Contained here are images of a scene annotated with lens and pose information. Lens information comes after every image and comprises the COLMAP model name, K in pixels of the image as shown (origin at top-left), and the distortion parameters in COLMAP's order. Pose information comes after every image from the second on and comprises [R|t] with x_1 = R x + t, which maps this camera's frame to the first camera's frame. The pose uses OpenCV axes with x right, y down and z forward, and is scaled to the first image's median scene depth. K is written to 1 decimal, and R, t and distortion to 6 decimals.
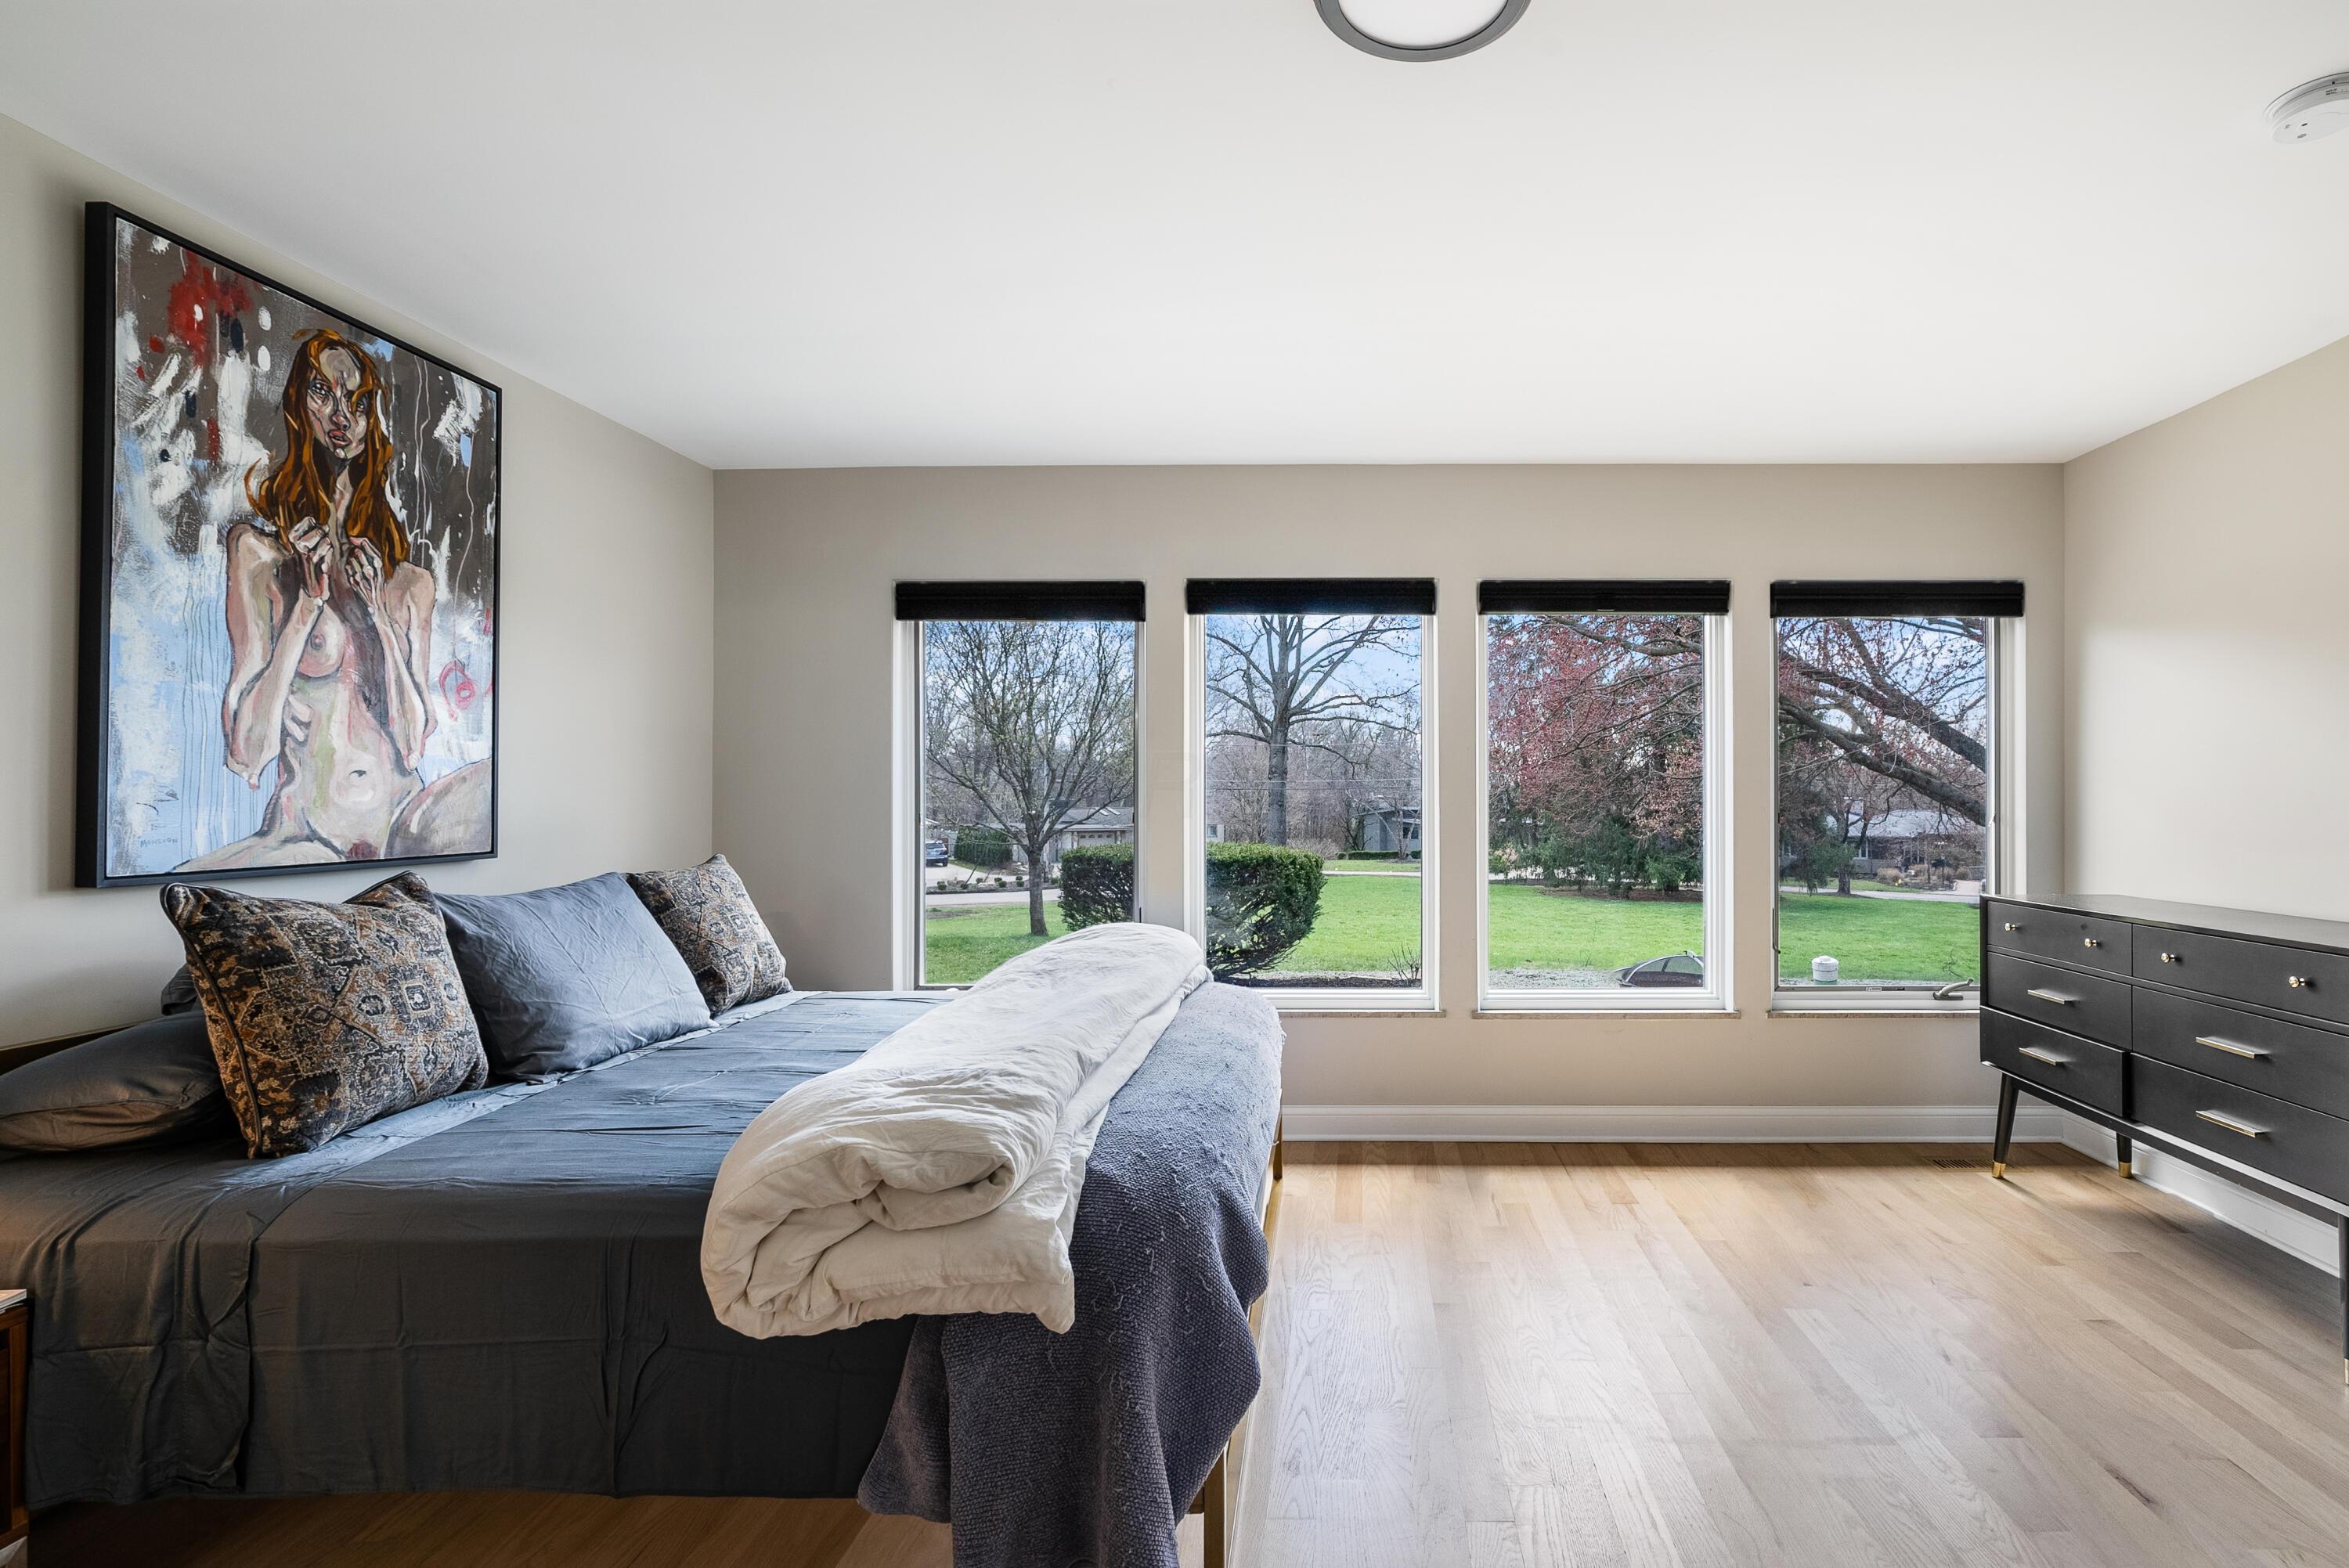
lens RADIAL K [[1169.3, 0, 1174.5], [0, 1169.3, 784.0], [0, 0, 1]] dist [-0.004391, -0.000588]
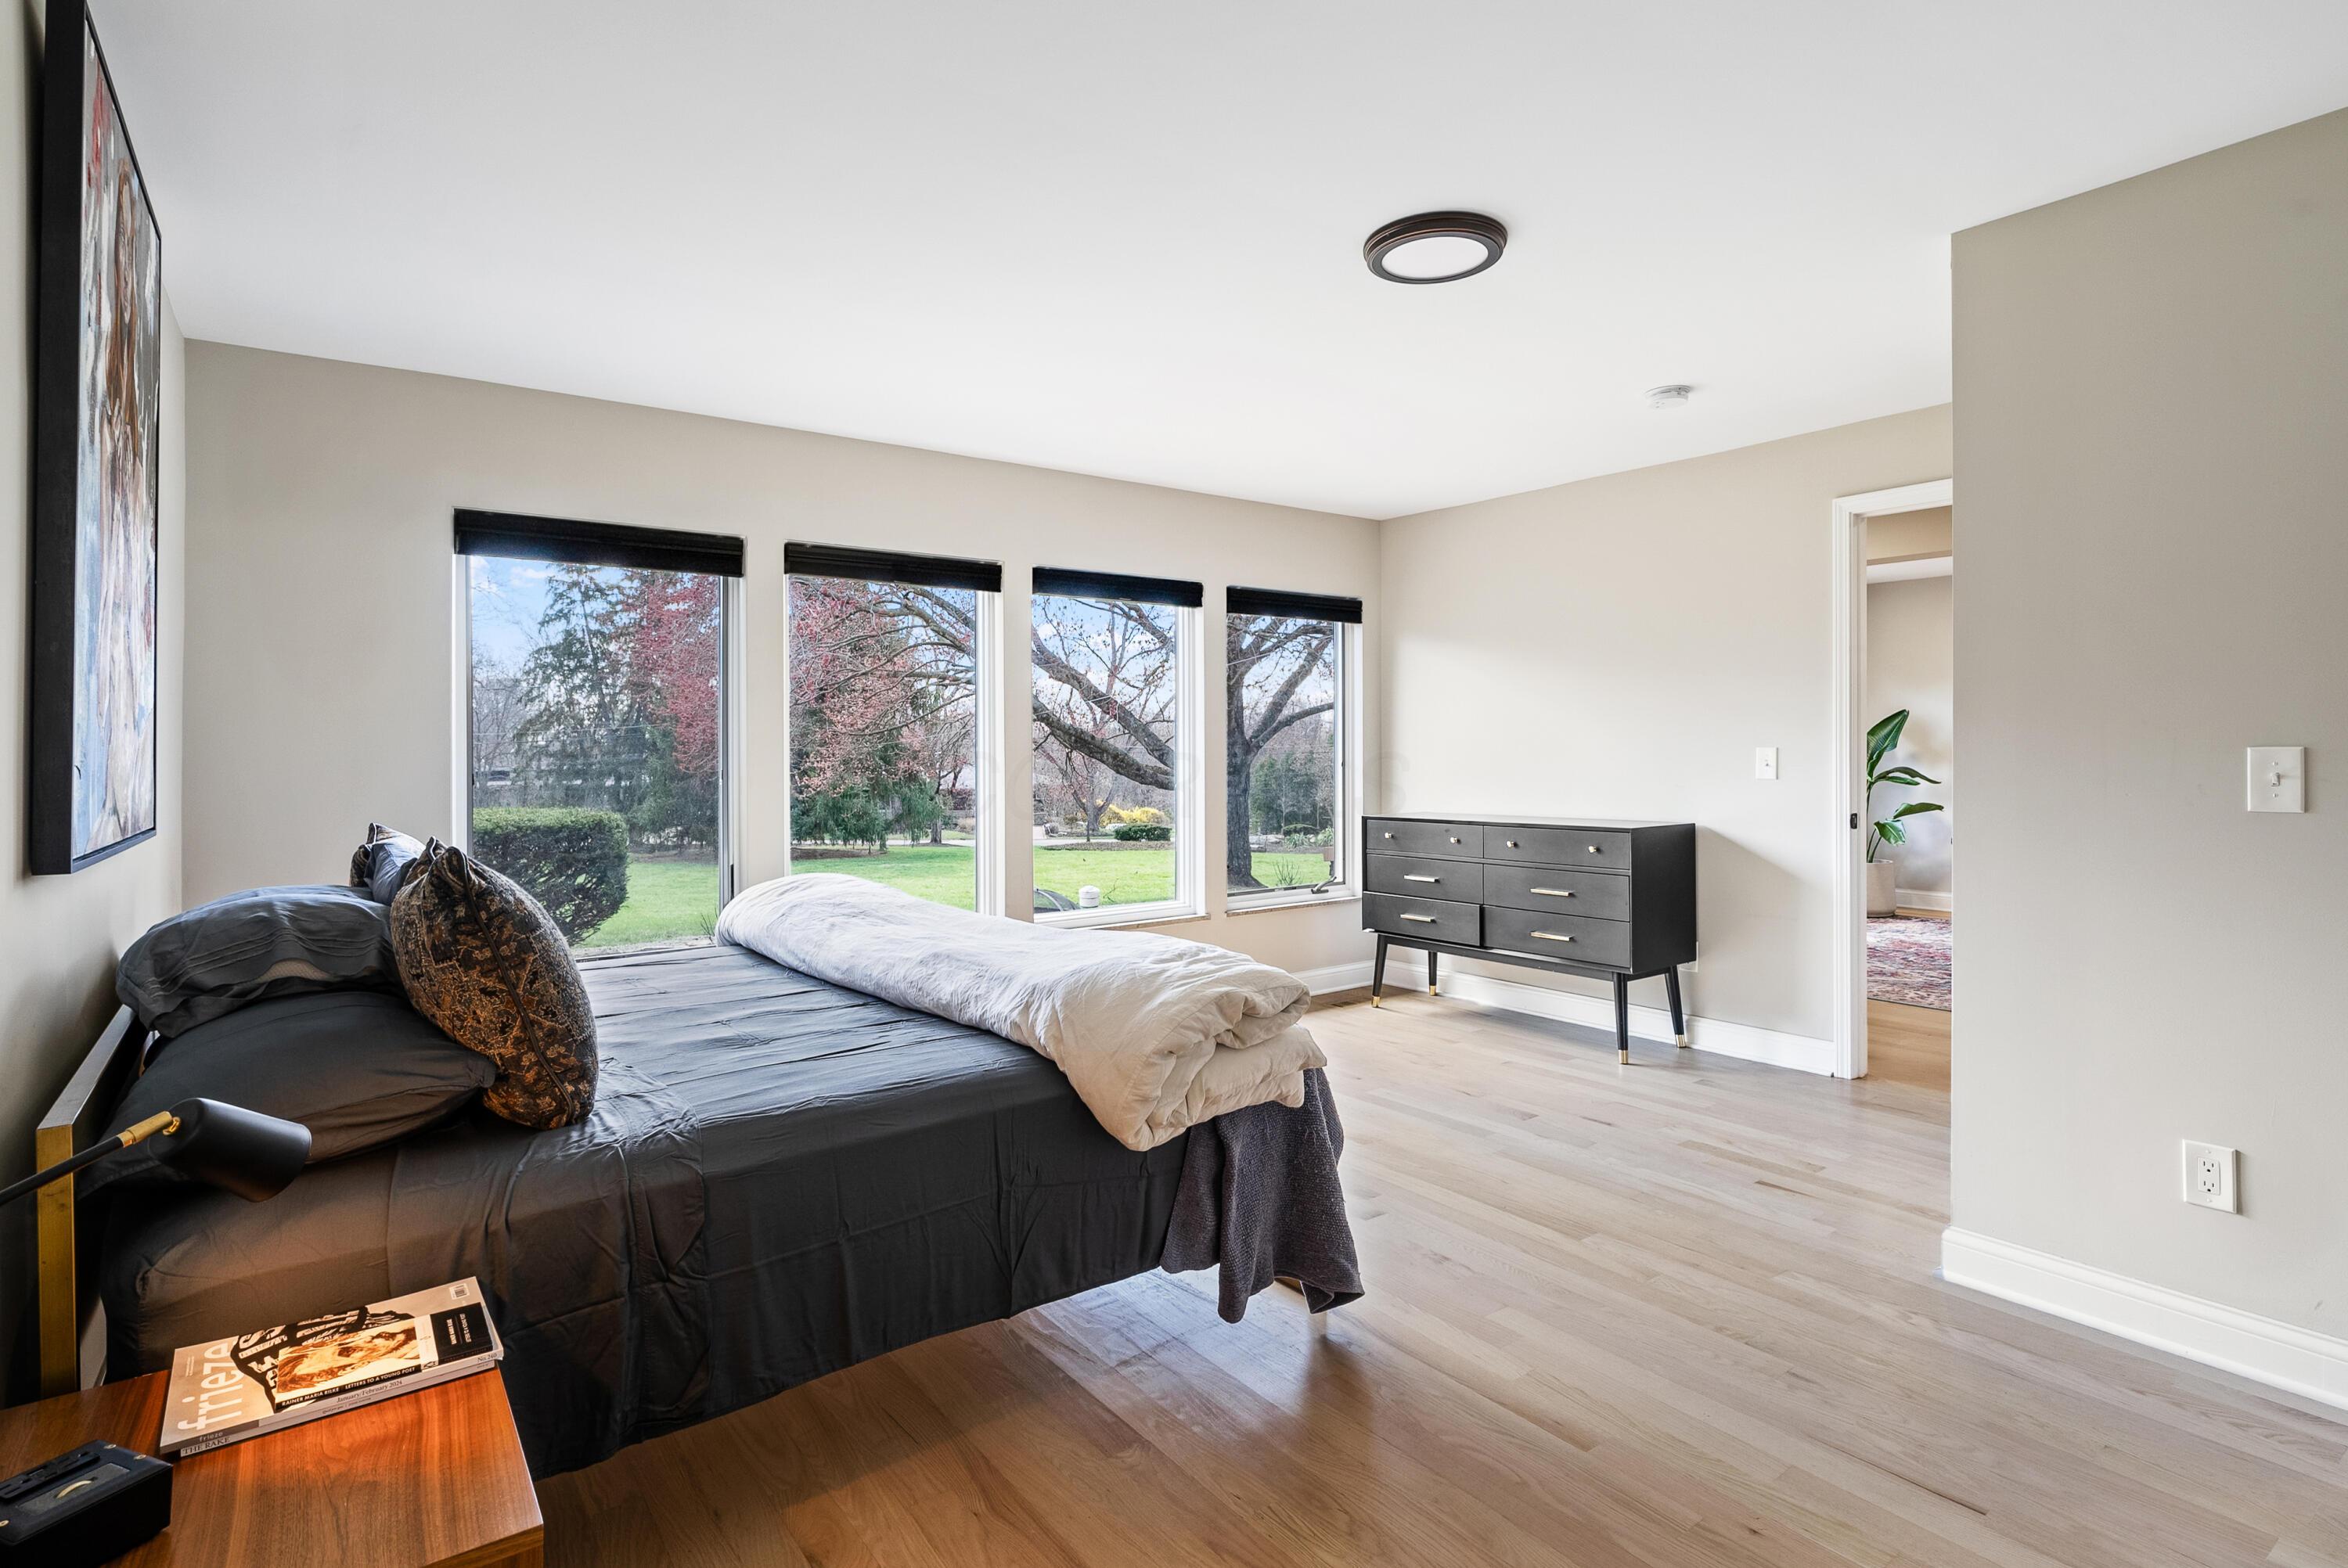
lens RADIAL K [[1154.1, 0, 1177.4], [0, 1154.1, 752.8], [0, 0, 1]] dist [-0.001219, -0.000160]
pose [[0.808631, -0.011099, 0.588211, -0.347322], [0.007184, 0.999934, 0.008992, 0.002165], [-0.588272, -0.003045, 0.808658, -0.028209]]
